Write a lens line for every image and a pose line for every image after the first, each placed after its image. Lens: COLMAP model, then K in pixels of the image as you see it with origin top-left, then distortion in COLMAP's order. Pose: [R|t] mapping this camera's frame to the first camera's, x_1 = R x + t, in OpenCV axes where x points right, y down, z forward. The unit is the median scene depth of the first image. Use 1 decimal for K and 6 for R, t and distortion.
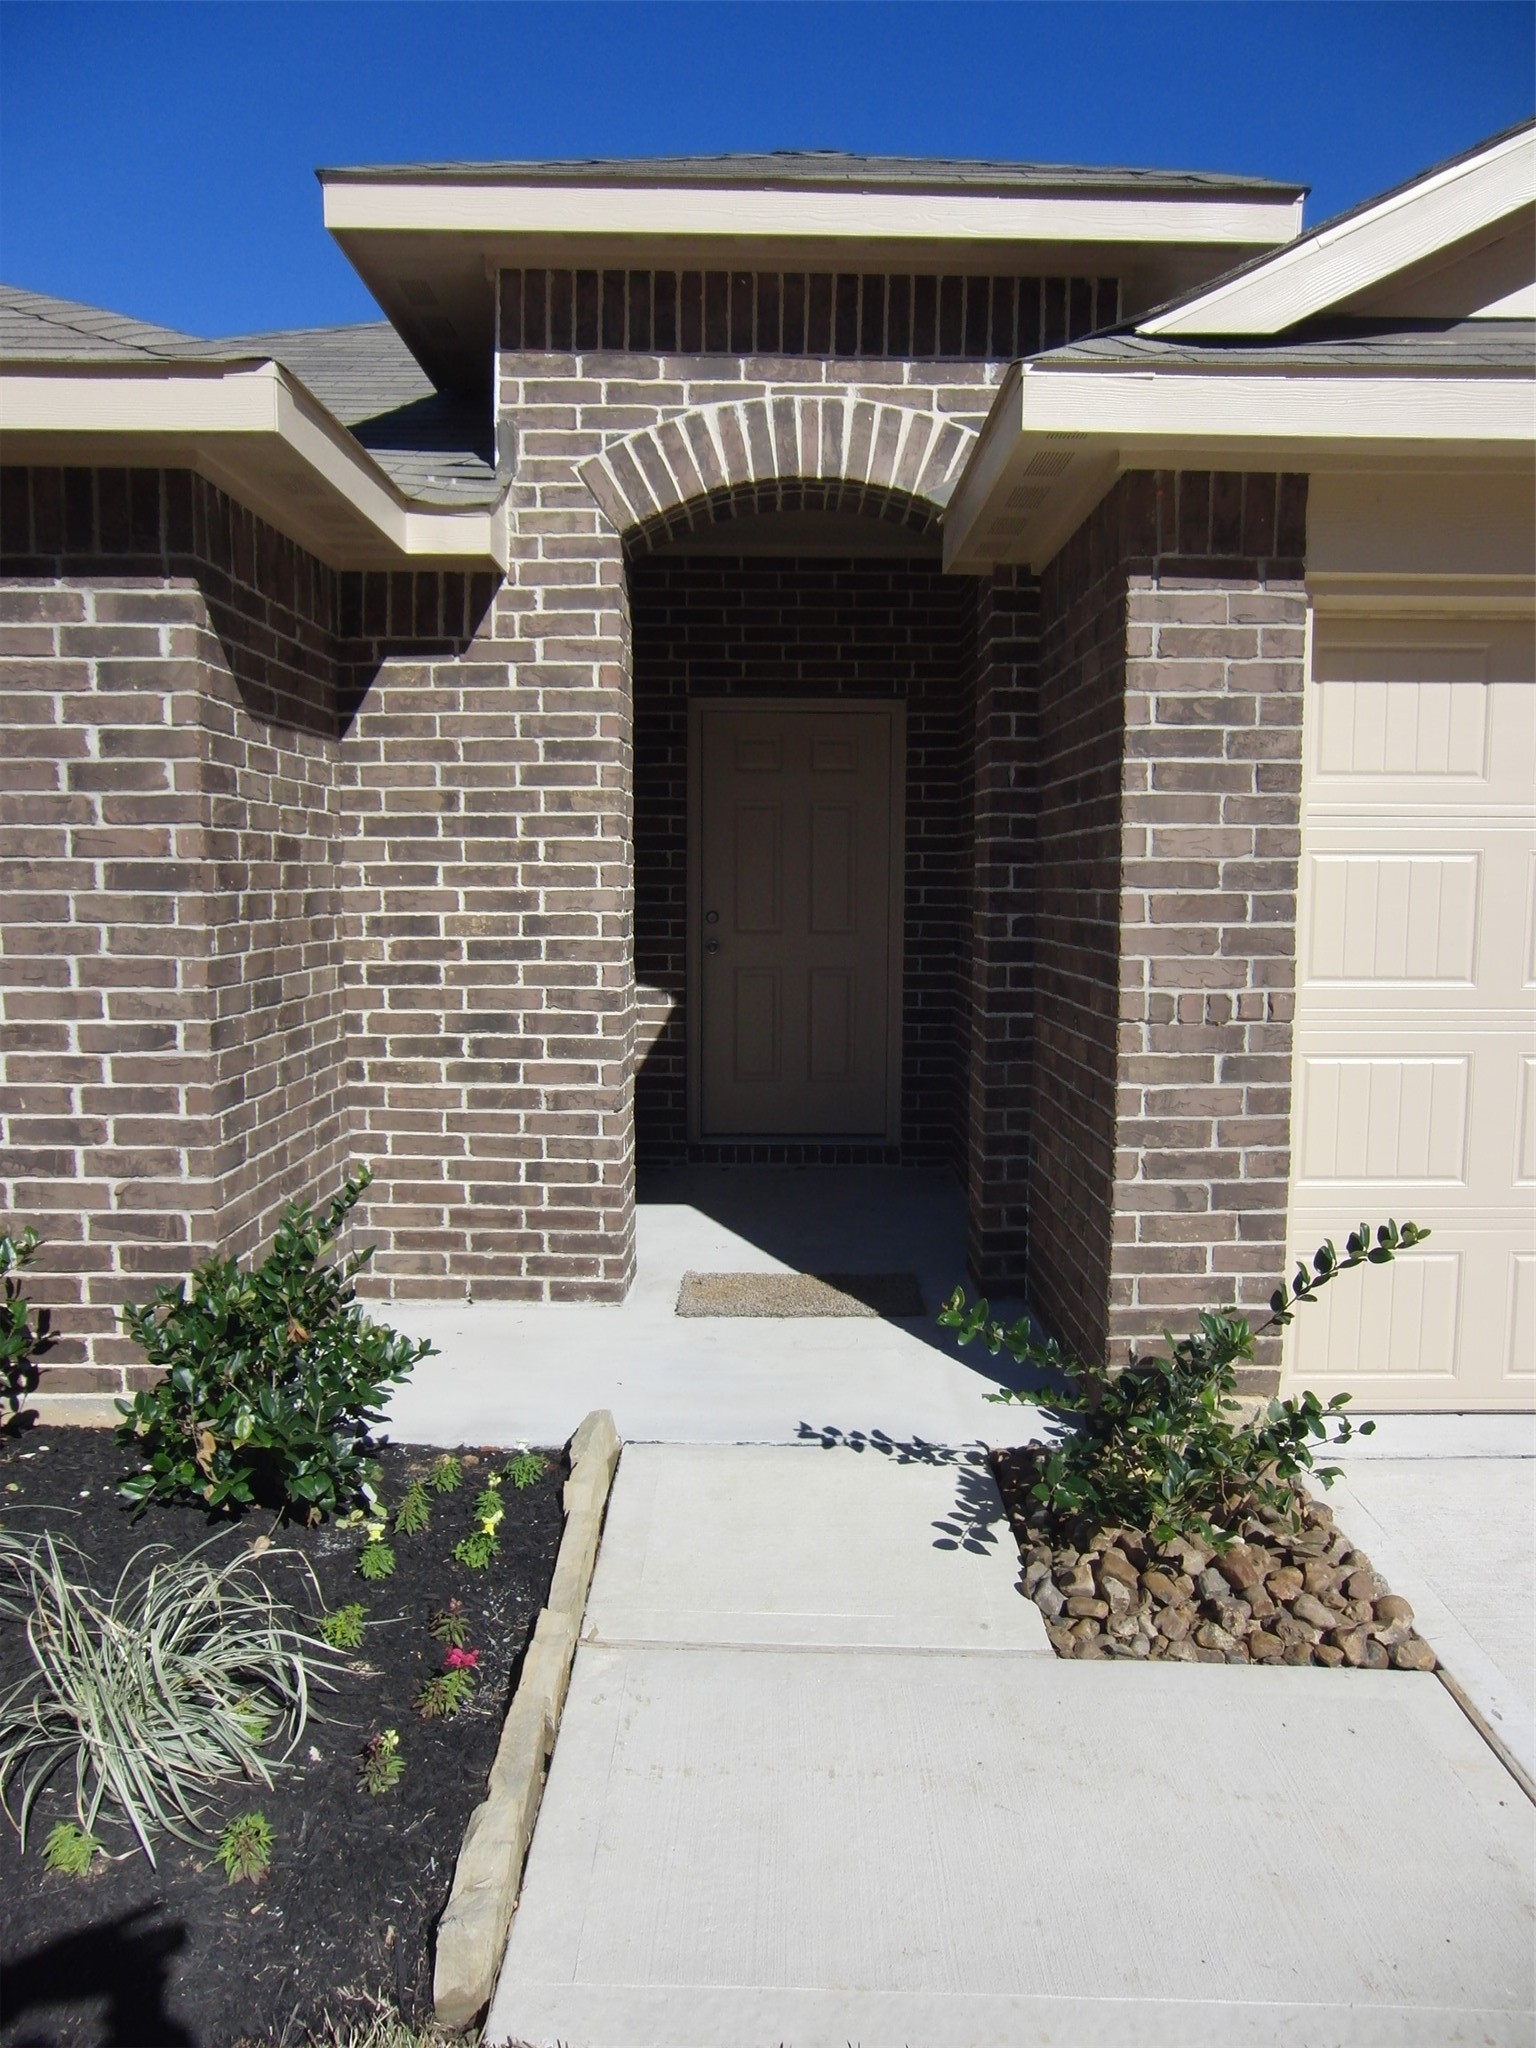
lens RADIAL K [[1470.0, 0, 775.5], [0, 1470.0, 1031.7], [0, 0, 1]] dist [-0.073533, 0.091678]
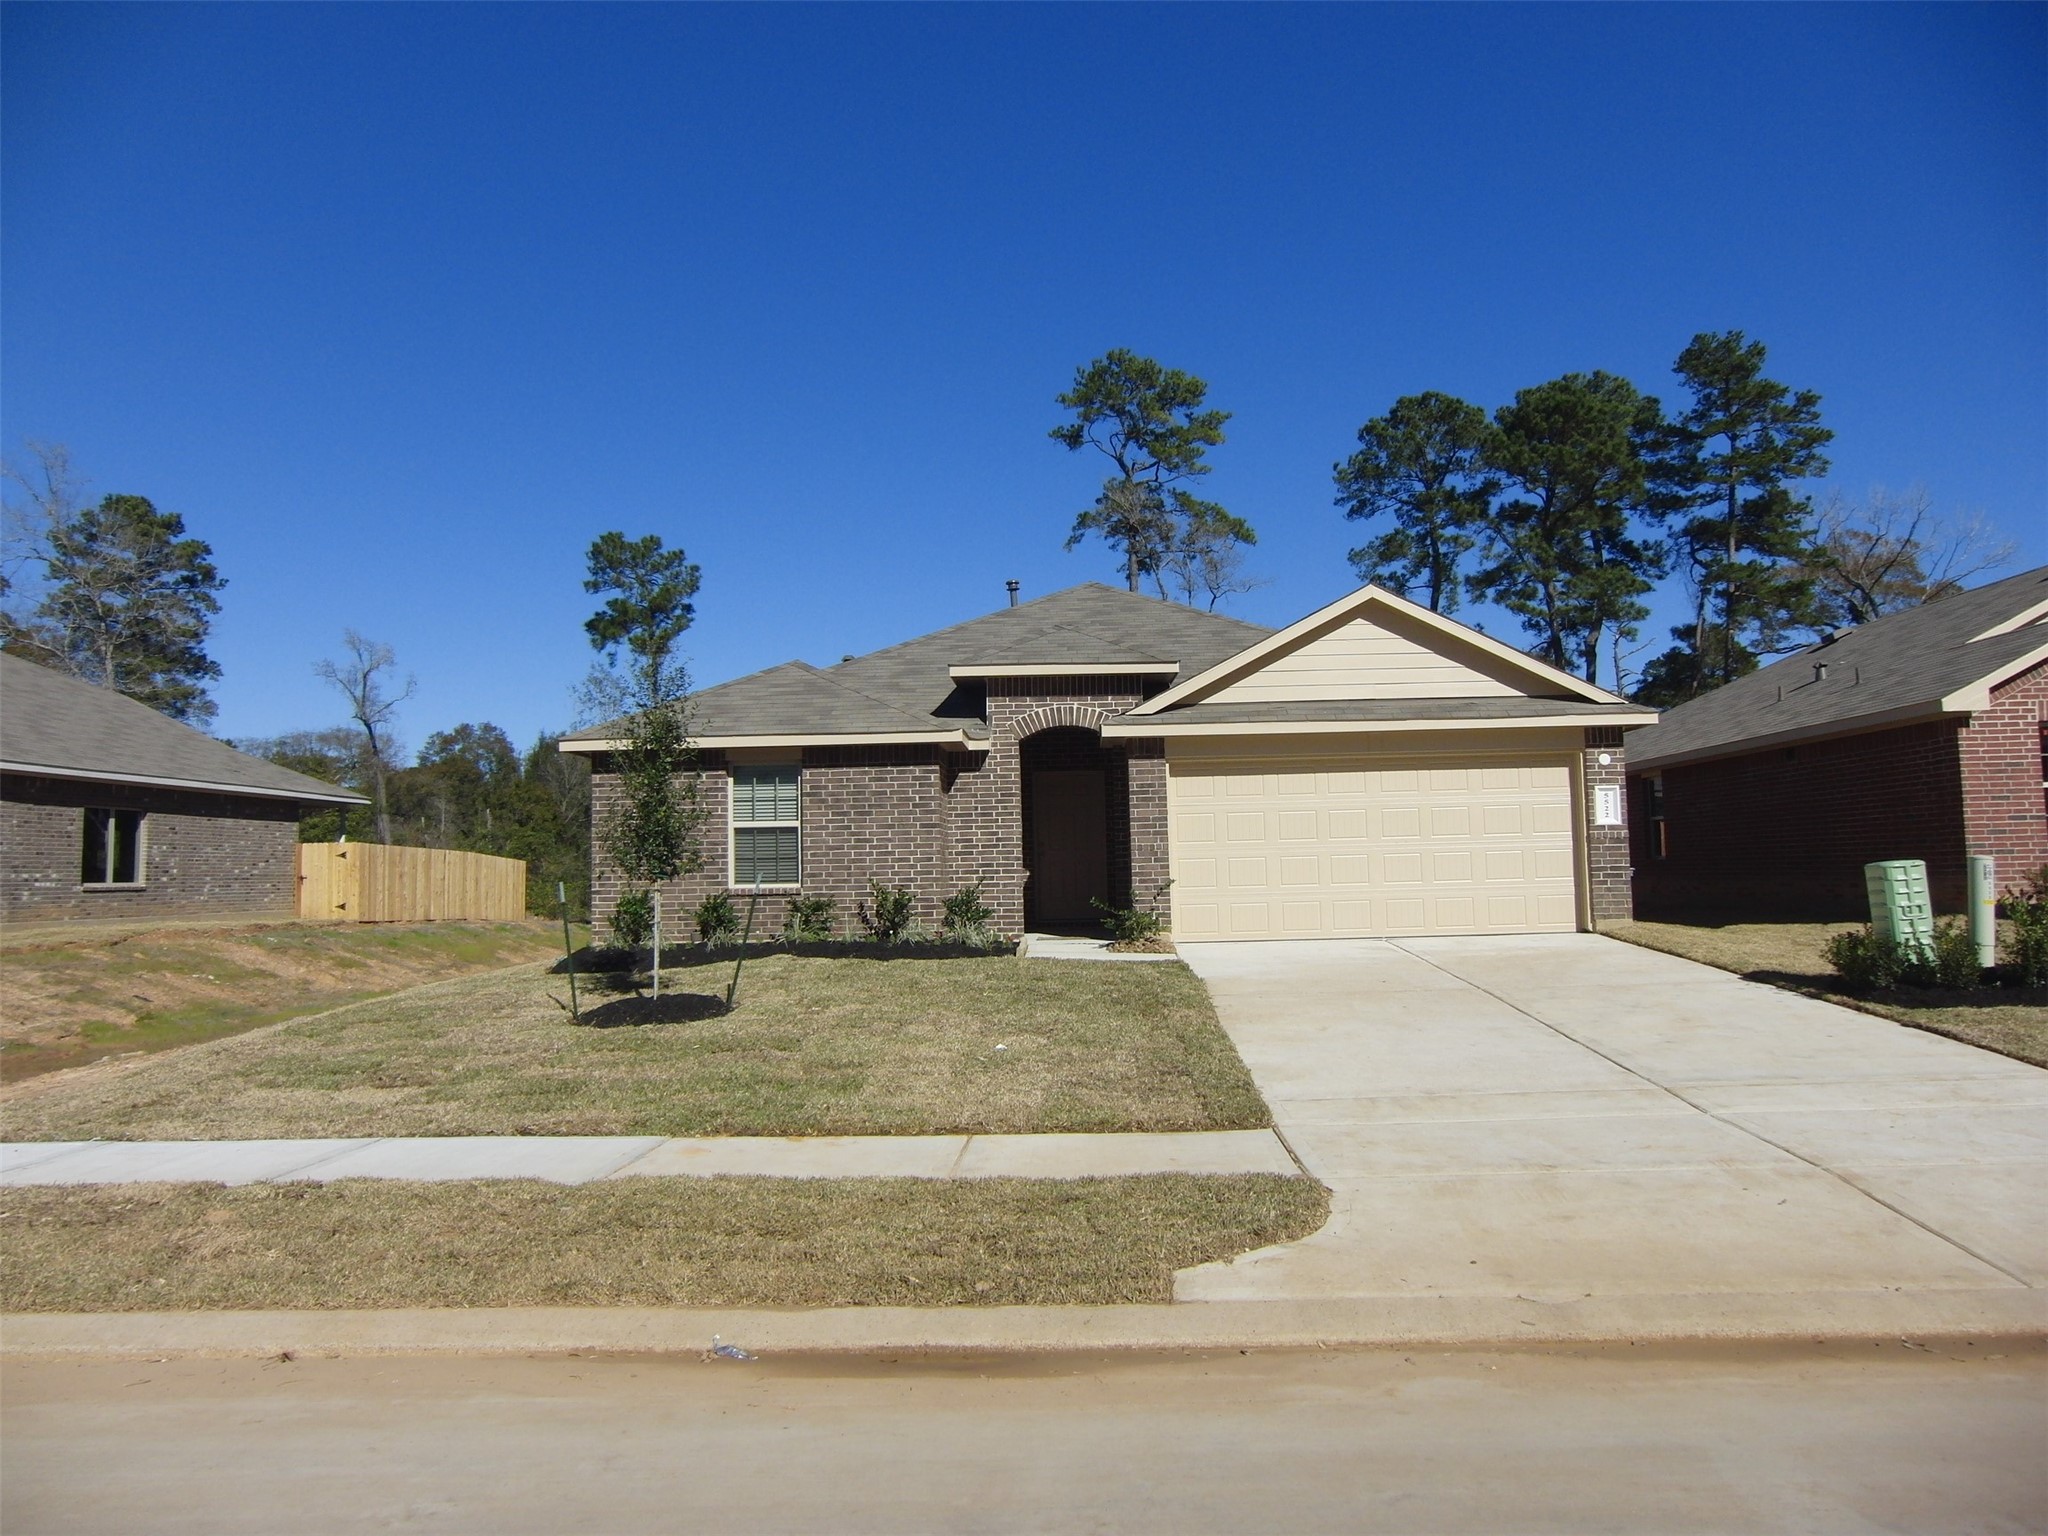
lens RADIAL K [[1470.0, 0, 1024.7], [0, 1470.0, 769.2], [0, 0, 1]] dist [-0.073533, 0.091678]
pose [[0.998850, -0.029954, -0.037441, 0.074537], [0.022954, 0.984288, -0.175073, 0.558883], [0.042097, 0.174013, 0.983843, -3.744149]]
